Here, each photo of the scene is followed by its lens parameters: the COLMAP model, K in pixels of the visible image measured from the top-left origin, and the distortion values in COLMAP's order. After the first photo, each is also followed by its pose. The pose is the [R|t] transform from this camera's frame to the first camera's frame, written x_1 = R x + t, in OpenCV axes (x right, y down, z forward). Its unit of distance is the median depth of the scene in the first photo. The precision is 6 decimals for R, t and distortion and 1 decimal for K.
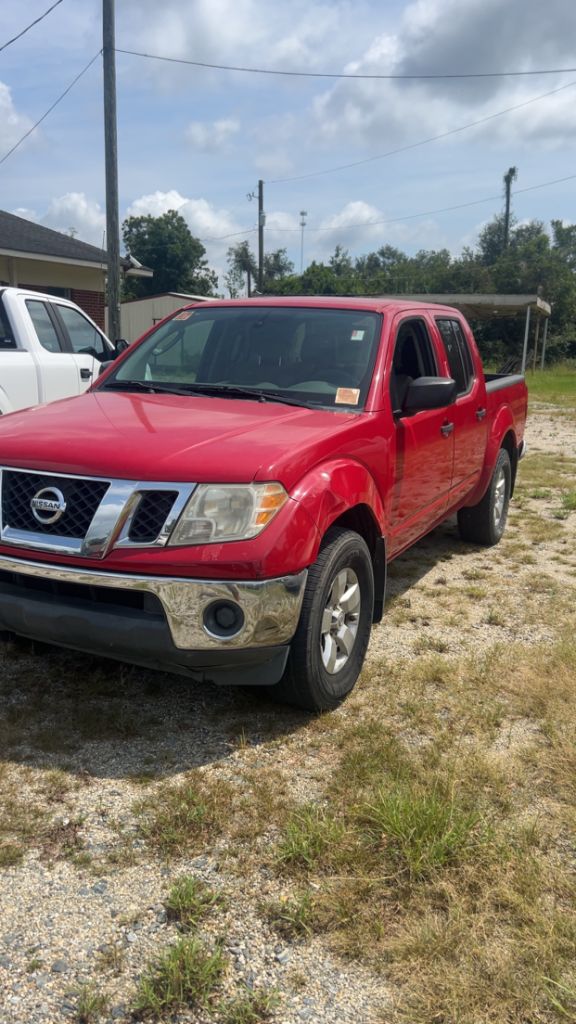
lens RADIAL K [[777.3, 0, 286.9], [0, 777.3, 553.9], [0, 0, 1]] dist [0.042496, -0.107591]
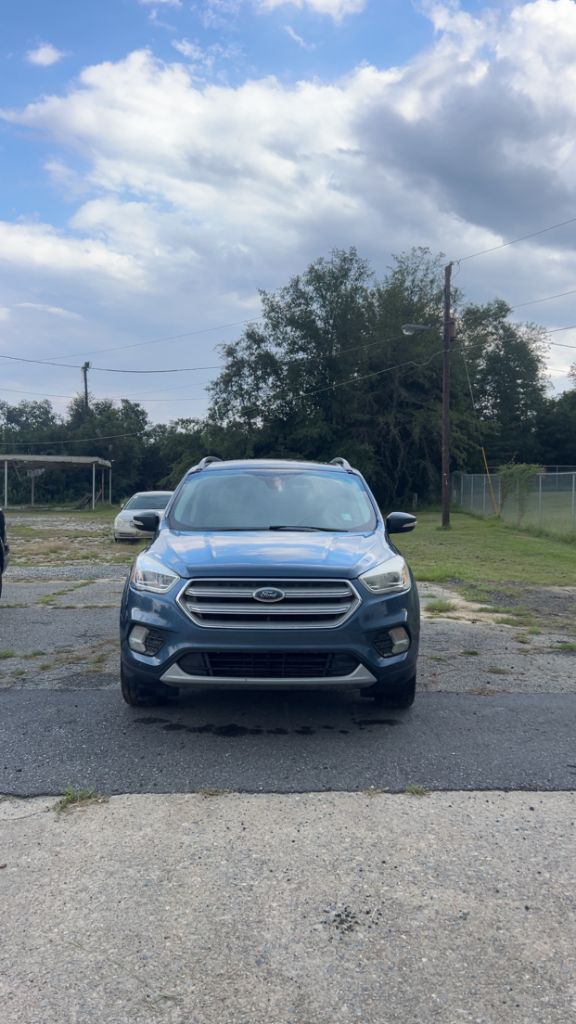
lens RADIAL K [[787.7, 0, 288.0], [0, 787.7, 547.6], [0, 0, 1]] dist [0.011806, -0.035136]
pose [[0.887574, -0.033843, 0.459421, -0.050732], [0.115752, 0.981686, -0.151310, 0.083963], [-0.445886, 0.187477, 0.875236, -0.326336]]
